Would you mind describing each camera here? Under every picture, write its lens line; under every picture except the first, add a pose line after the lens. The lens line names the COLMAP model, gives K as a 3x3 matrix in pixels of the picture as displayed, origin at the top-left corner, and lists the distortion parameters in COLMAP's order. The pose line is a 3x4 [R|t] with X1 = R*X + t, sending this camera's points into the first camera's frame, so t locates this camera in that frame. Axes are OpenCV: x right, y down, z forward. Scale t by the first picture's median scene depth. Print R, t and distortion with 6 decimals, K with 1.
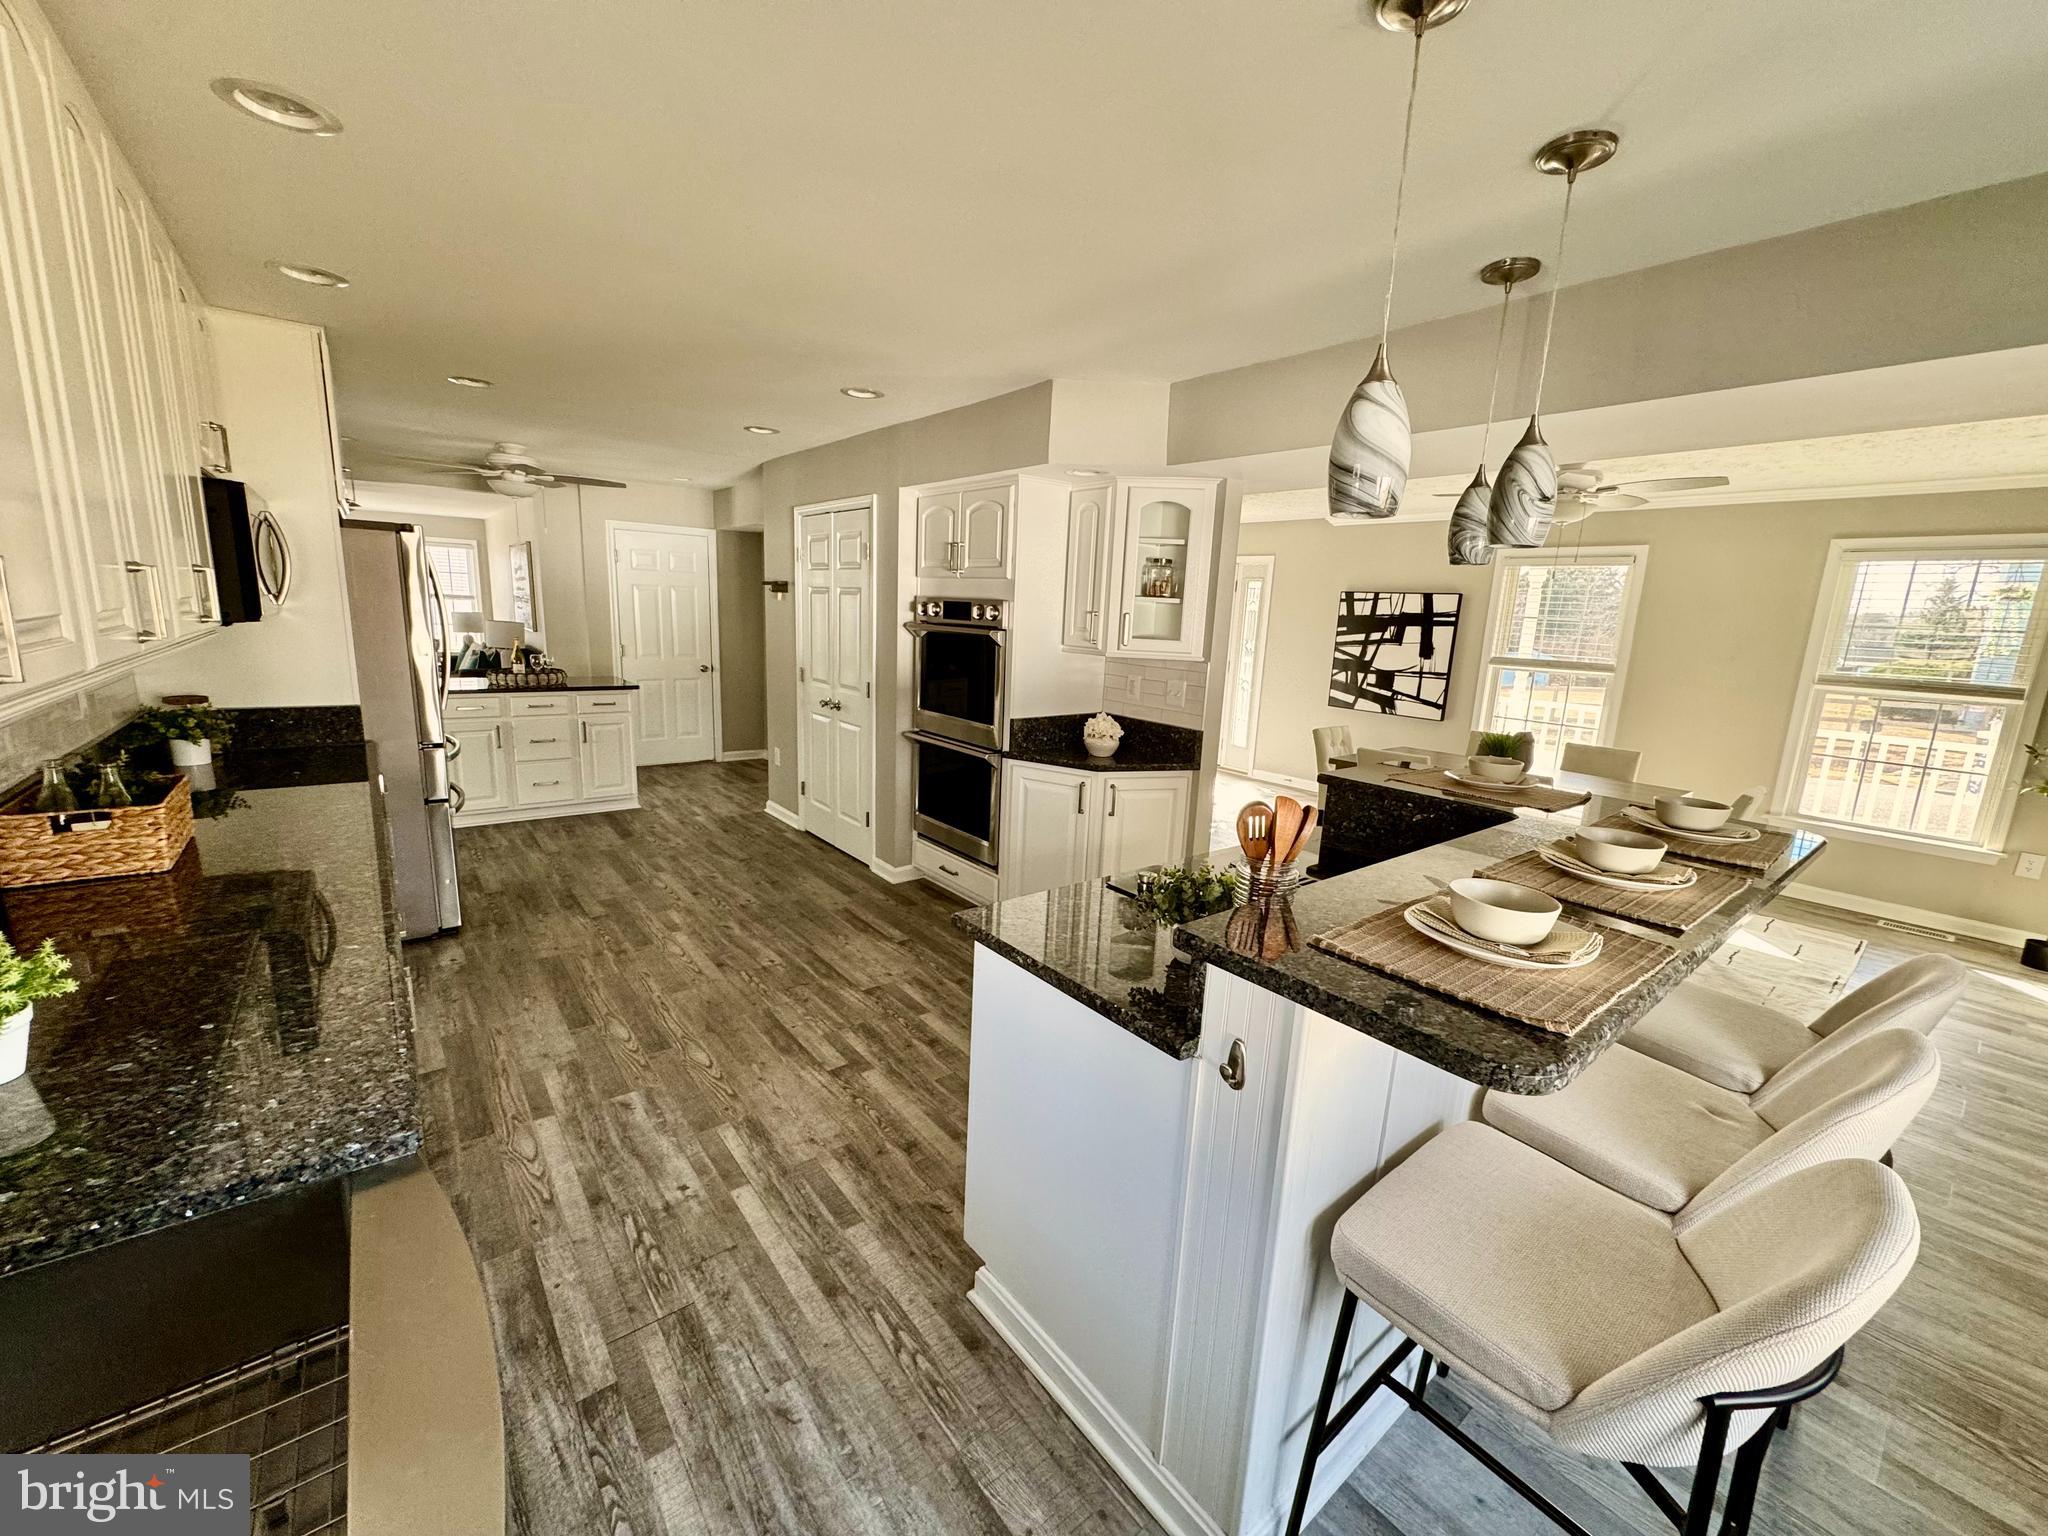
lens RADIAL K [[811.2, 0, 1024.8], [0, 811.2, 770.3], [0, 0, 1]] dist [-0.002337, 0.000113]
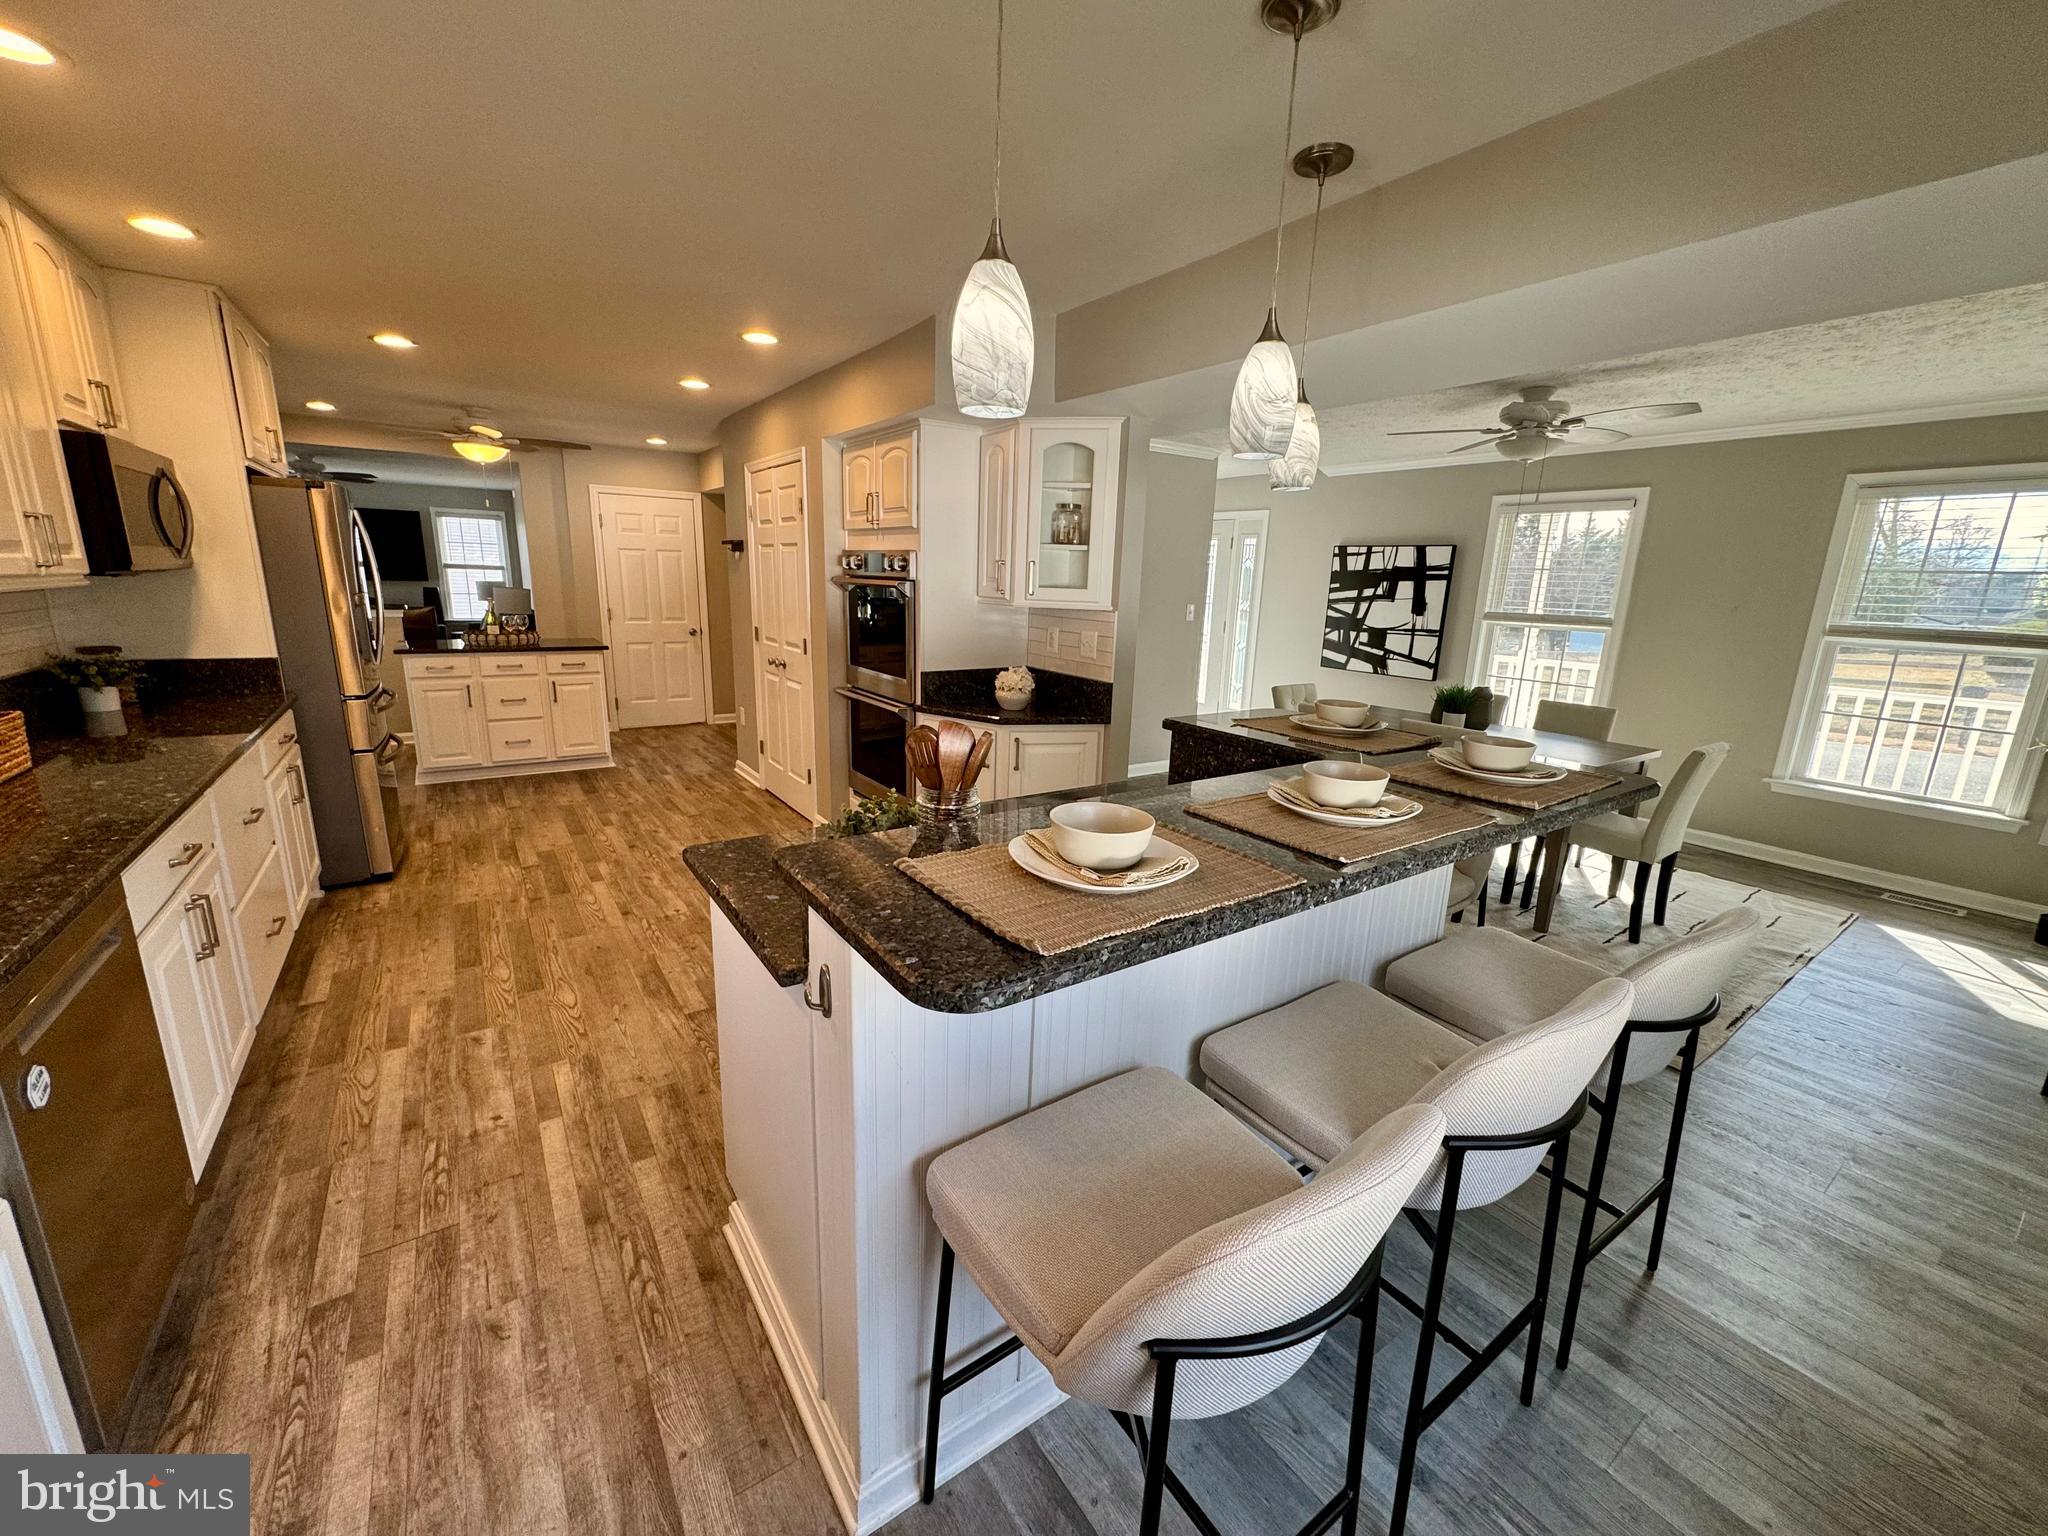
lens RADIAL K [[811.2, 0, 1024.6], [0, 811.2, 771.3], [0, 0, 1]] dist [-0.002337, 0.000113]
pose [[0.997463, 0.005380, -0.070977, 0.155512], [-0.002829, 0.999348, 0.035990, 0.018727], [0.071125, -0.035698, 0.996828, 0.019891]]
